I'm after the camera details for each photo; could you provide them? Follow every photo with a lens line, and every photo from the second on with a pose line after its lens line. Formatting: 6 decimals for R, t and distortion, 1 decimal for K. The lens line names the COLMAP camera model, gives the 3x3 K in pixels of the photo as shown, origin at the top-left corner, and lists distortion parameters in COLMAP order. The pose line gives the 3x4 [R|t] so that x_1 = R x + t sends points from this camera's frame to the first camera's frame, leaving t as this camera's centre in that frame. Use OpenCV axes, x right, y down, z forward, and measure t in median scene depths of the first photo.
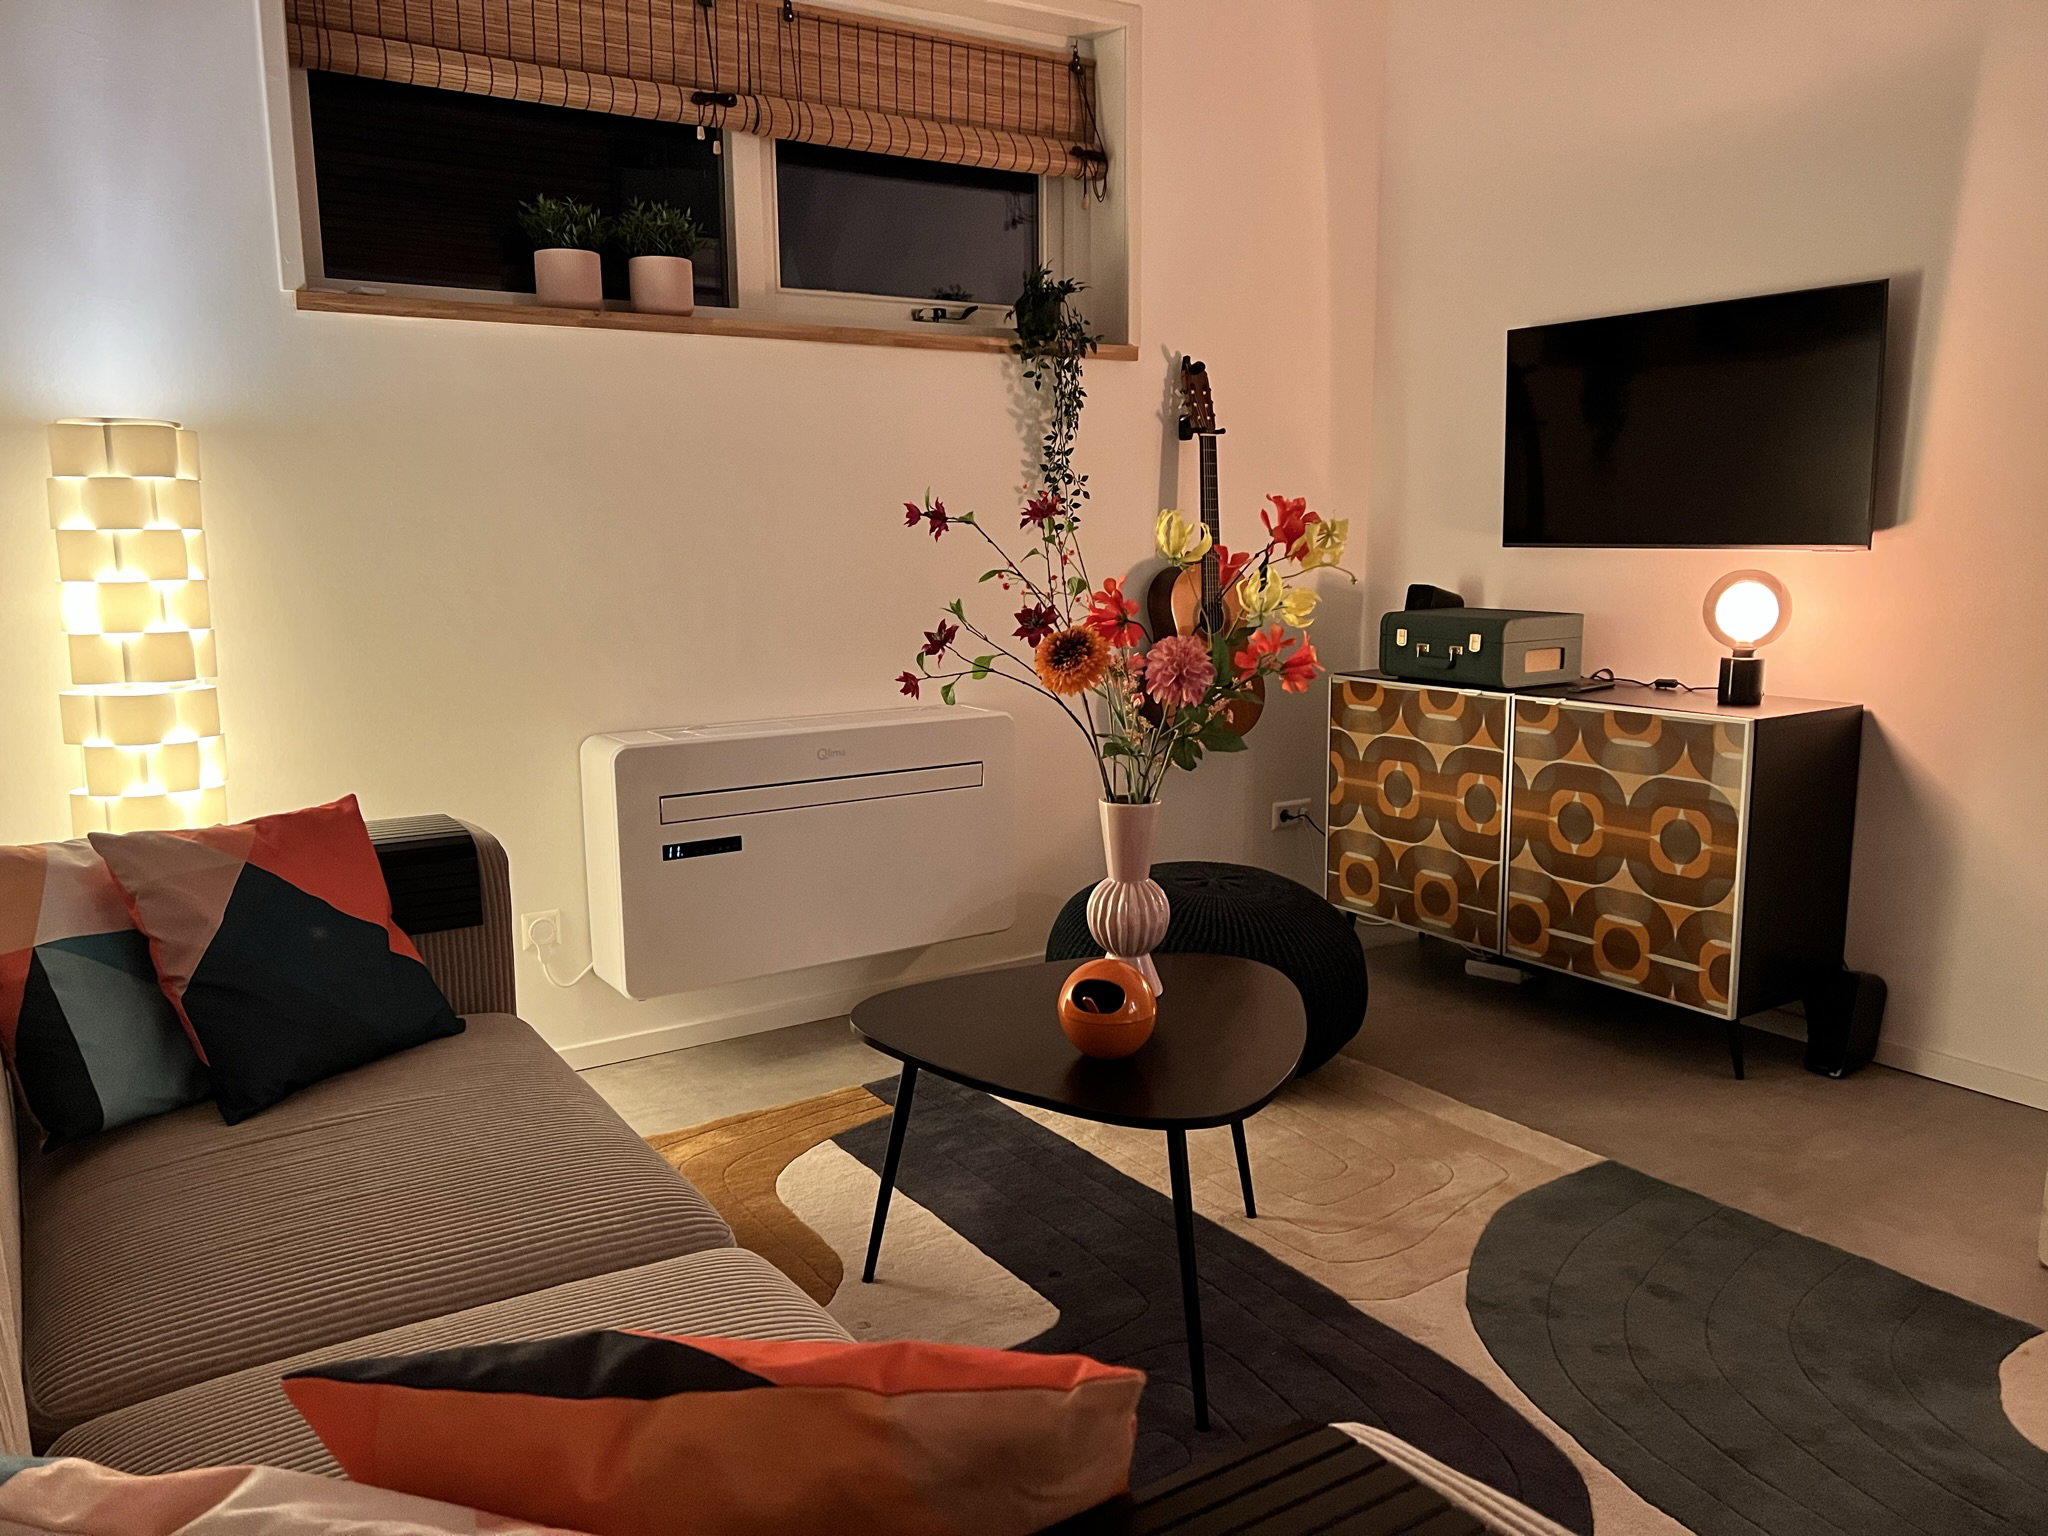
lens RADIAL K [[1560.0, 0, 1020.8], [0, 1560.0, 768.0], [0, 0, 1]] dist [0.046188, -0.029905]
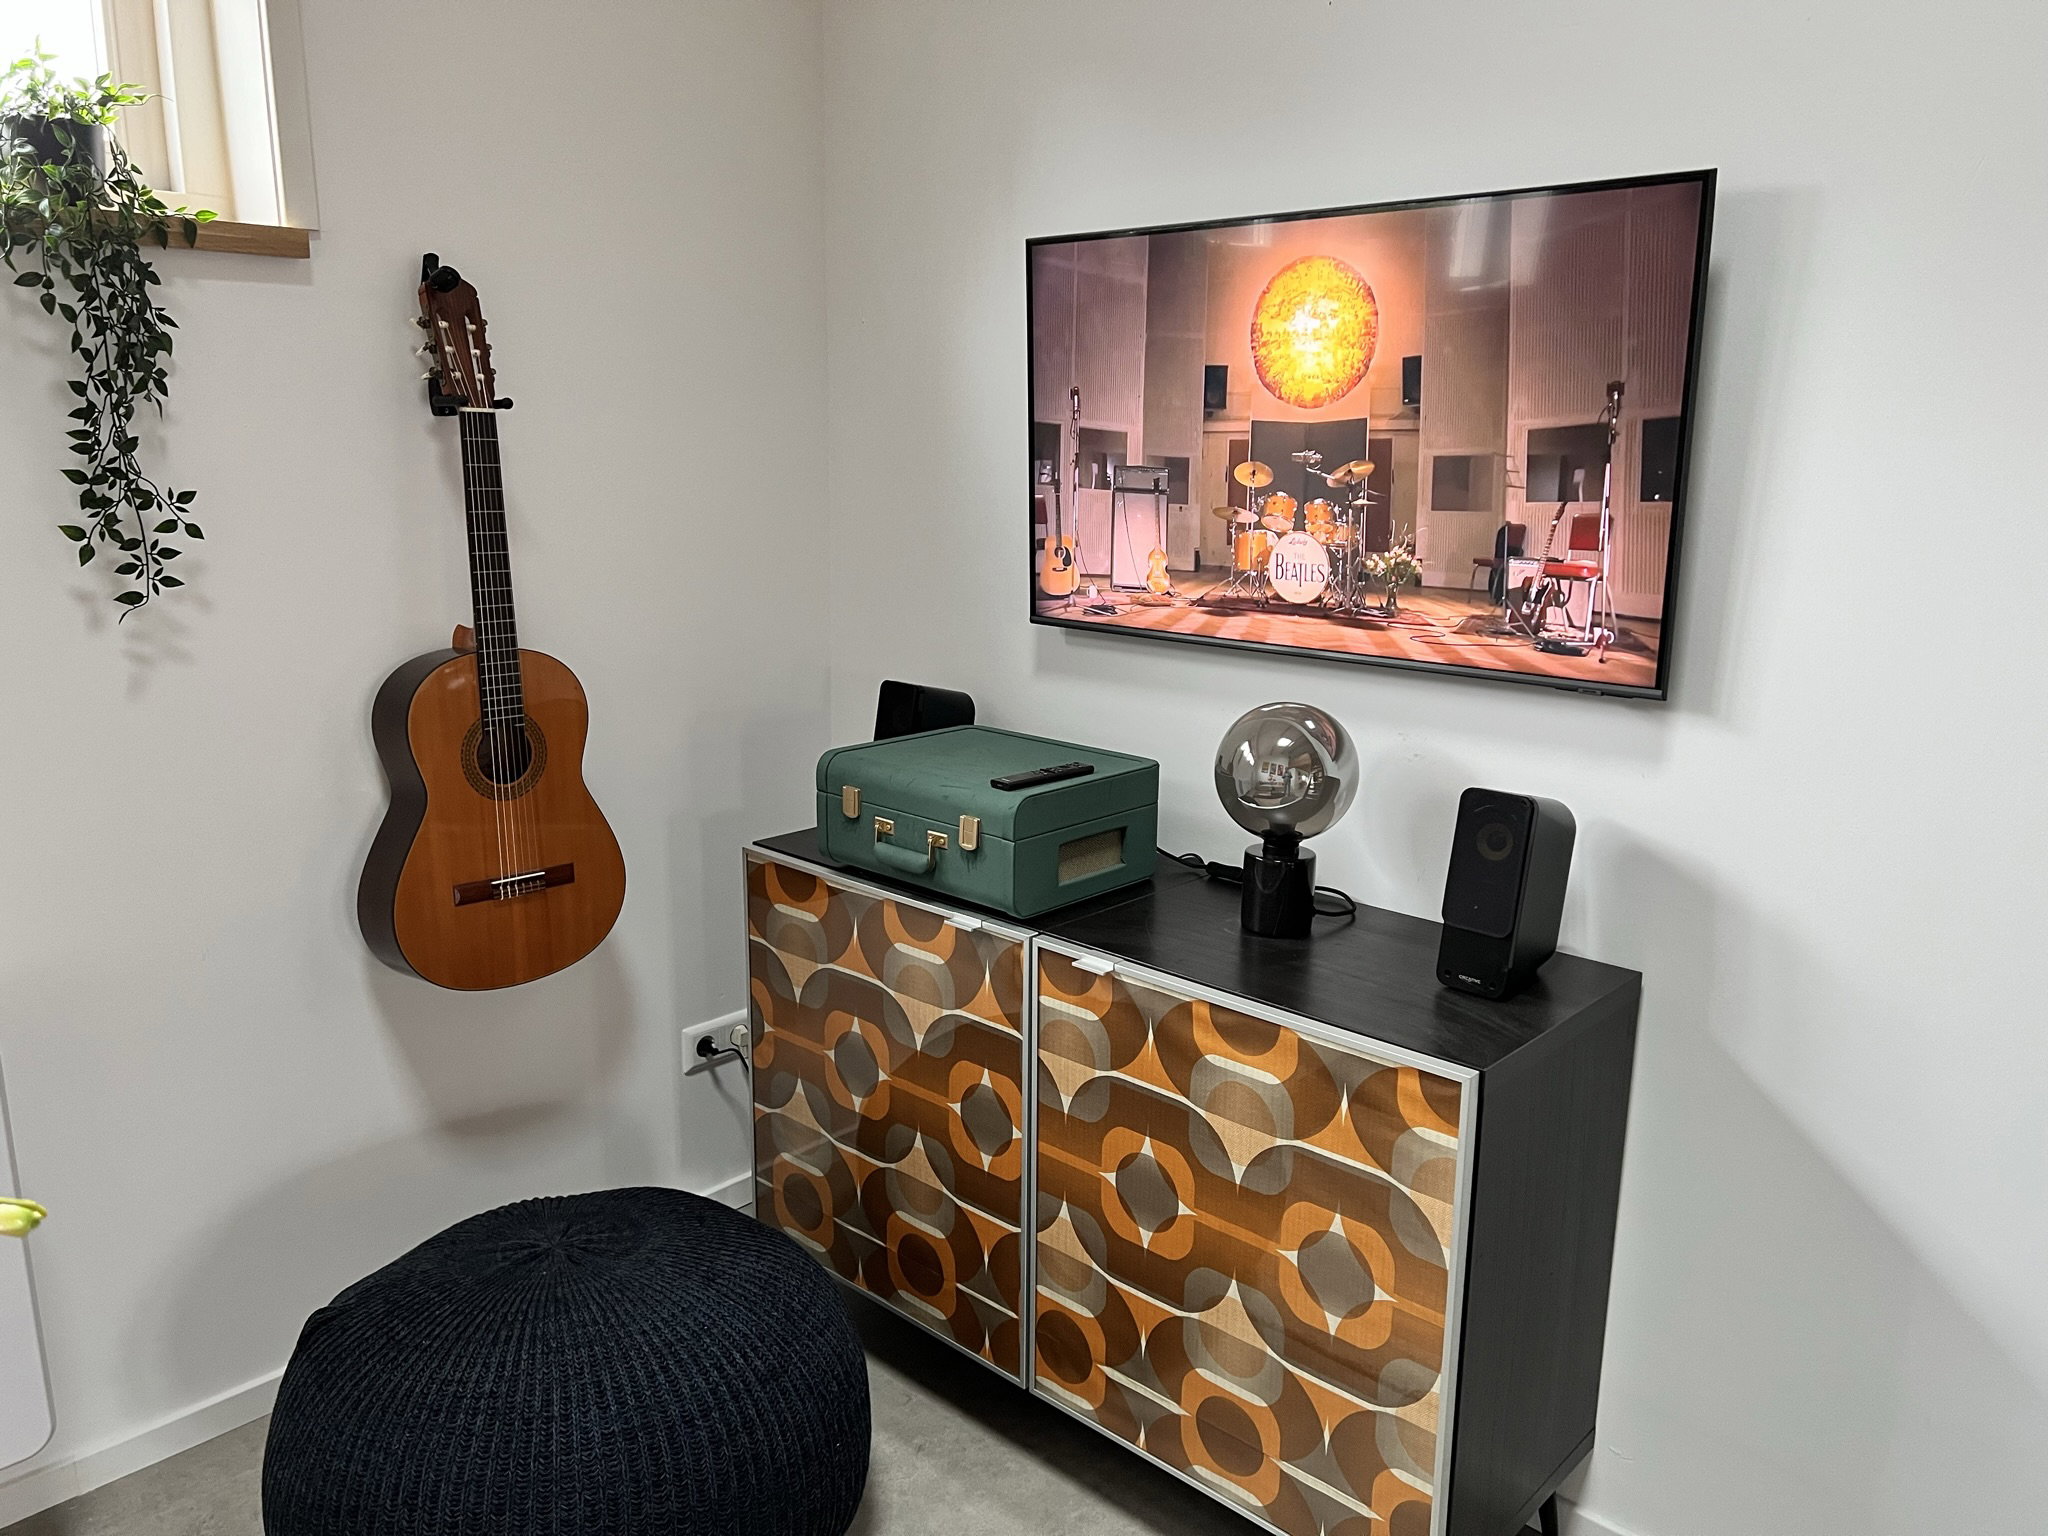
lens RADIAL K [[1560.0, 0, 1032.9], [0, 1560.0, 768.1], [0, 0, 1]] dist [0.046188, -0.029905]
pose [[0.973187, -0.027574, 0.228358, 0.184714], [0.015139, 0.998314, 0.056027, -0.126578], [-0.229518, -0.051068, 0.971964, 0.465722]]
